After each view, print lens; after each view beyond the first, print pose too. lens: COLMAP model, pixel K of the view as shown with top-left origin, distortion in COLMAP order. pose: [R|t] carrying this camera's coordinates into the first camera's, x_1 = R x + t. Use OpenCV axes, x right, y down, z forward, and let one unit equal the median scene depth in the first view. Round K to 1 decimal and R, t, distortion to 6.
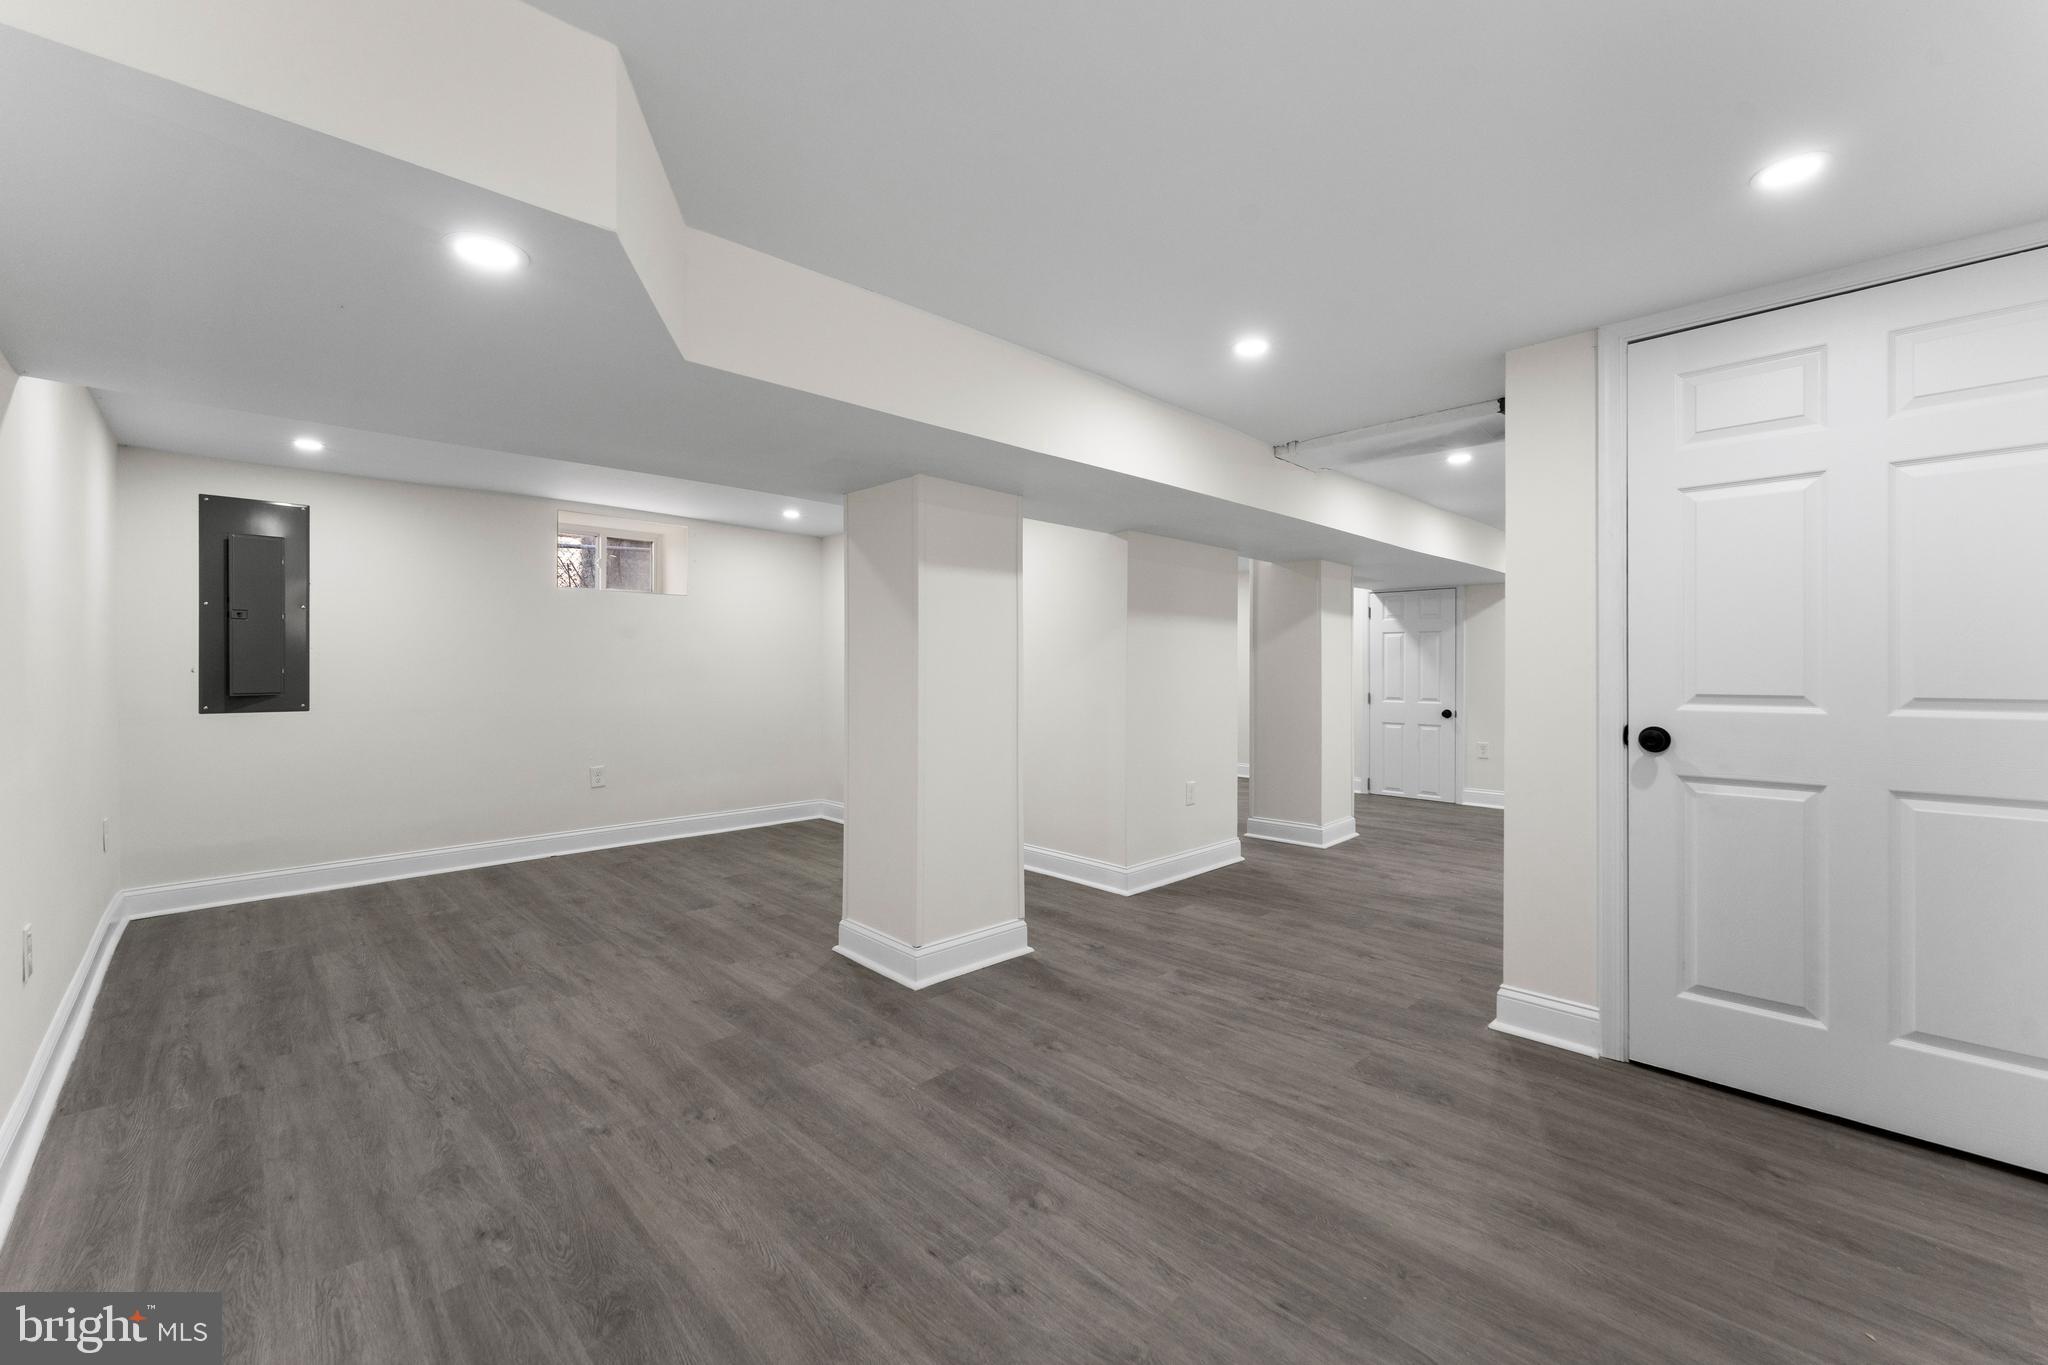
lens RADIAL K [[832.3, 0, 1011.4], [0, 832.3, 677.8], [0, 0, 1]] dist [0.002101, -0.000105]
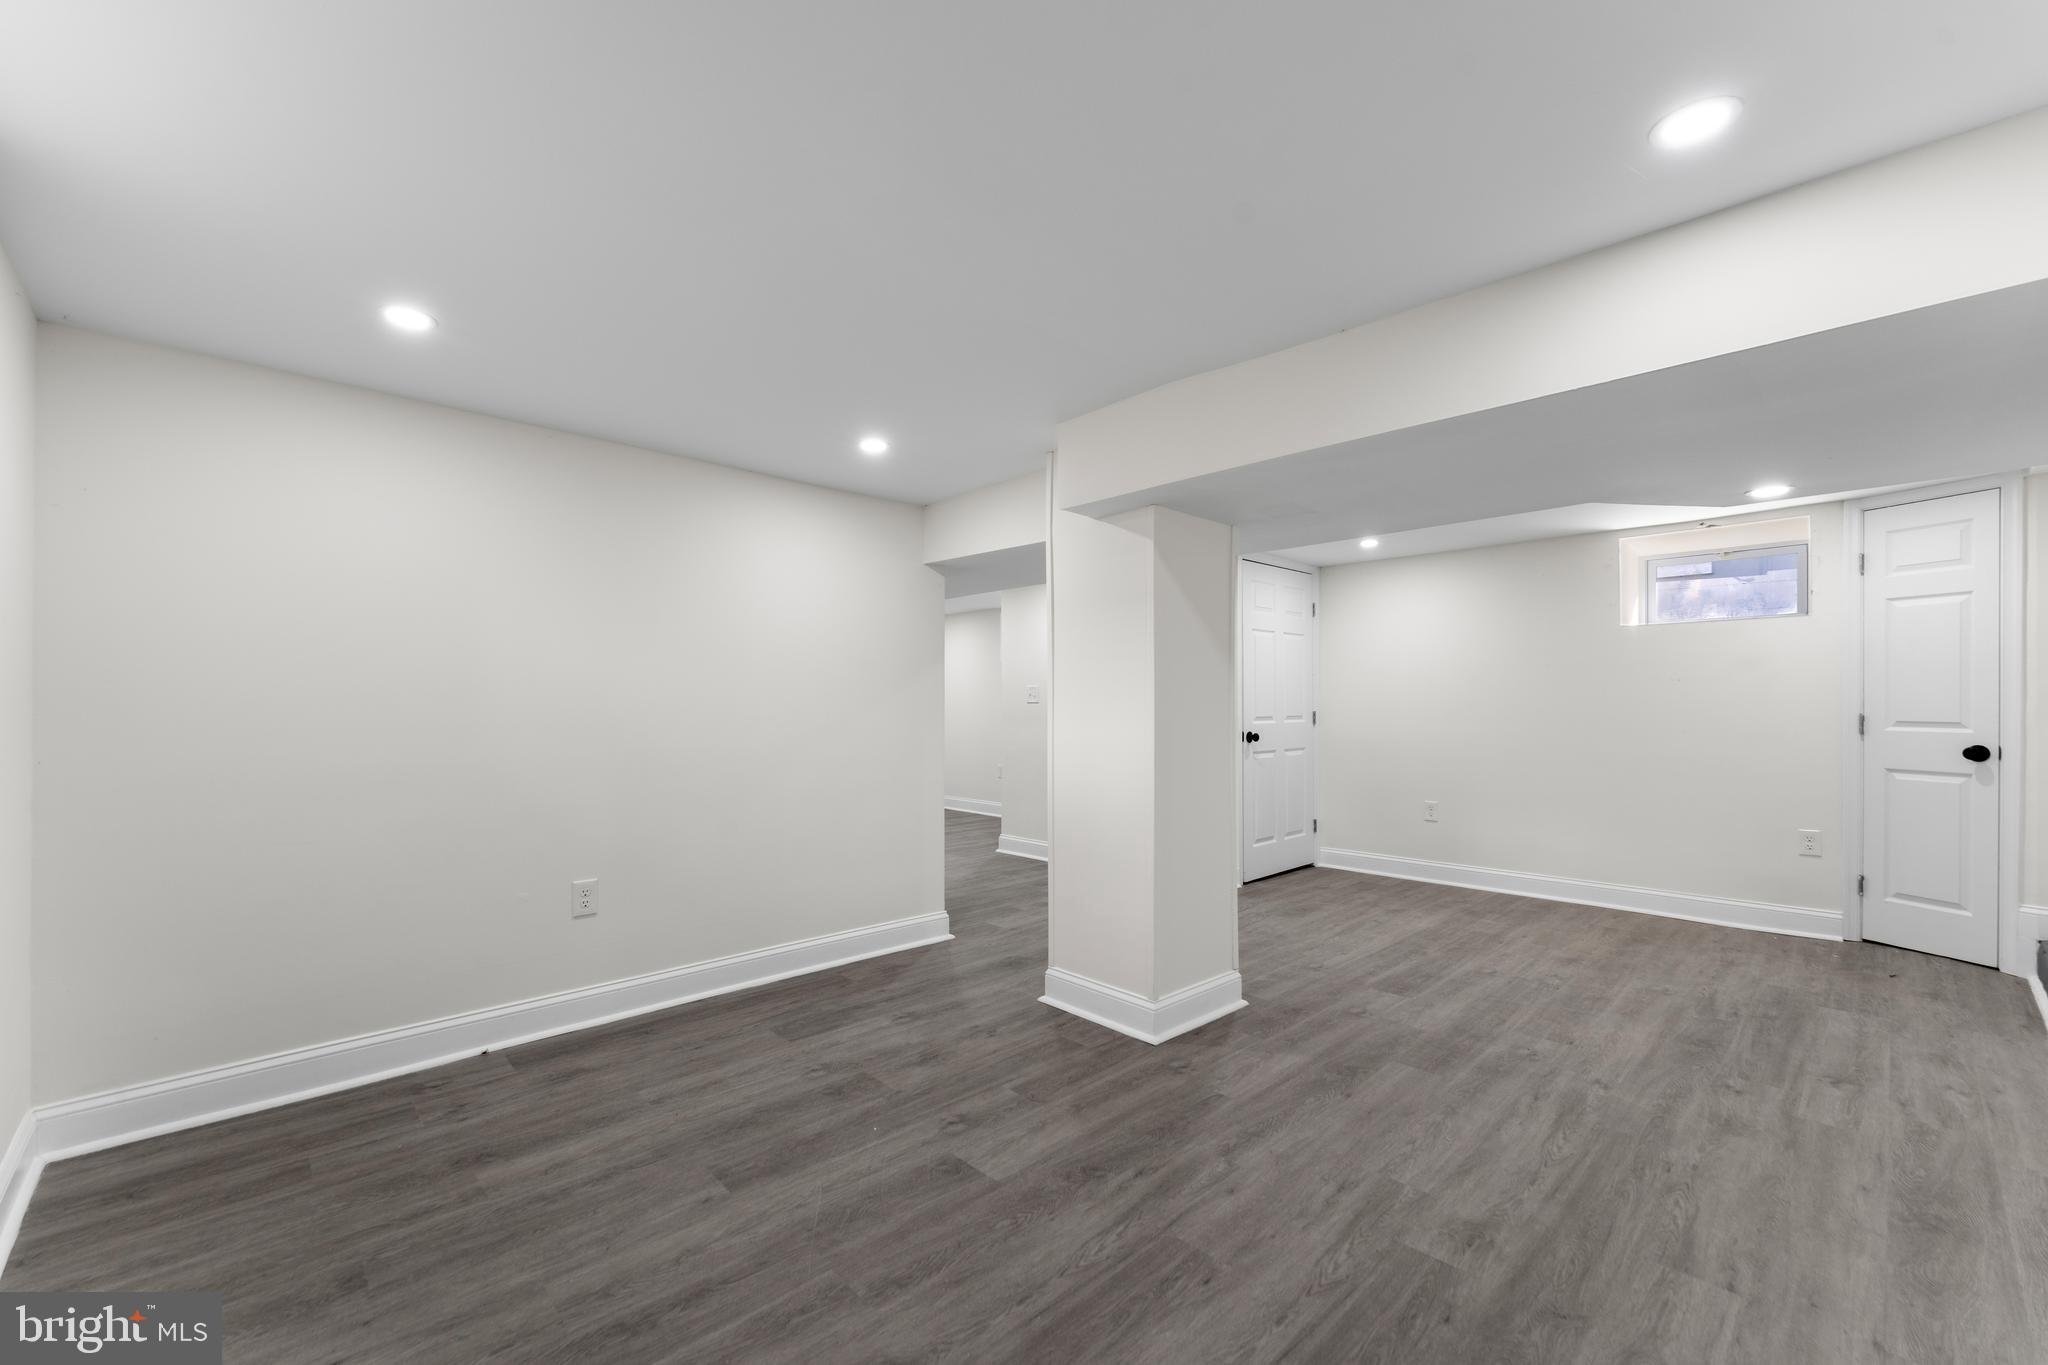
lens RADIAL K [[832.3, 0, 1036.5], [0, 832.3, 689.5], [0, 0, 1]] dist [0.002101, -0.000105]
pose [[-0.011981, 0.019144, 0.999745, -1.591273], [0.013196, 0.999733, -0.018986, -0.022376], [-0.999841, 0.012965, -0.012230, 1.698684]]
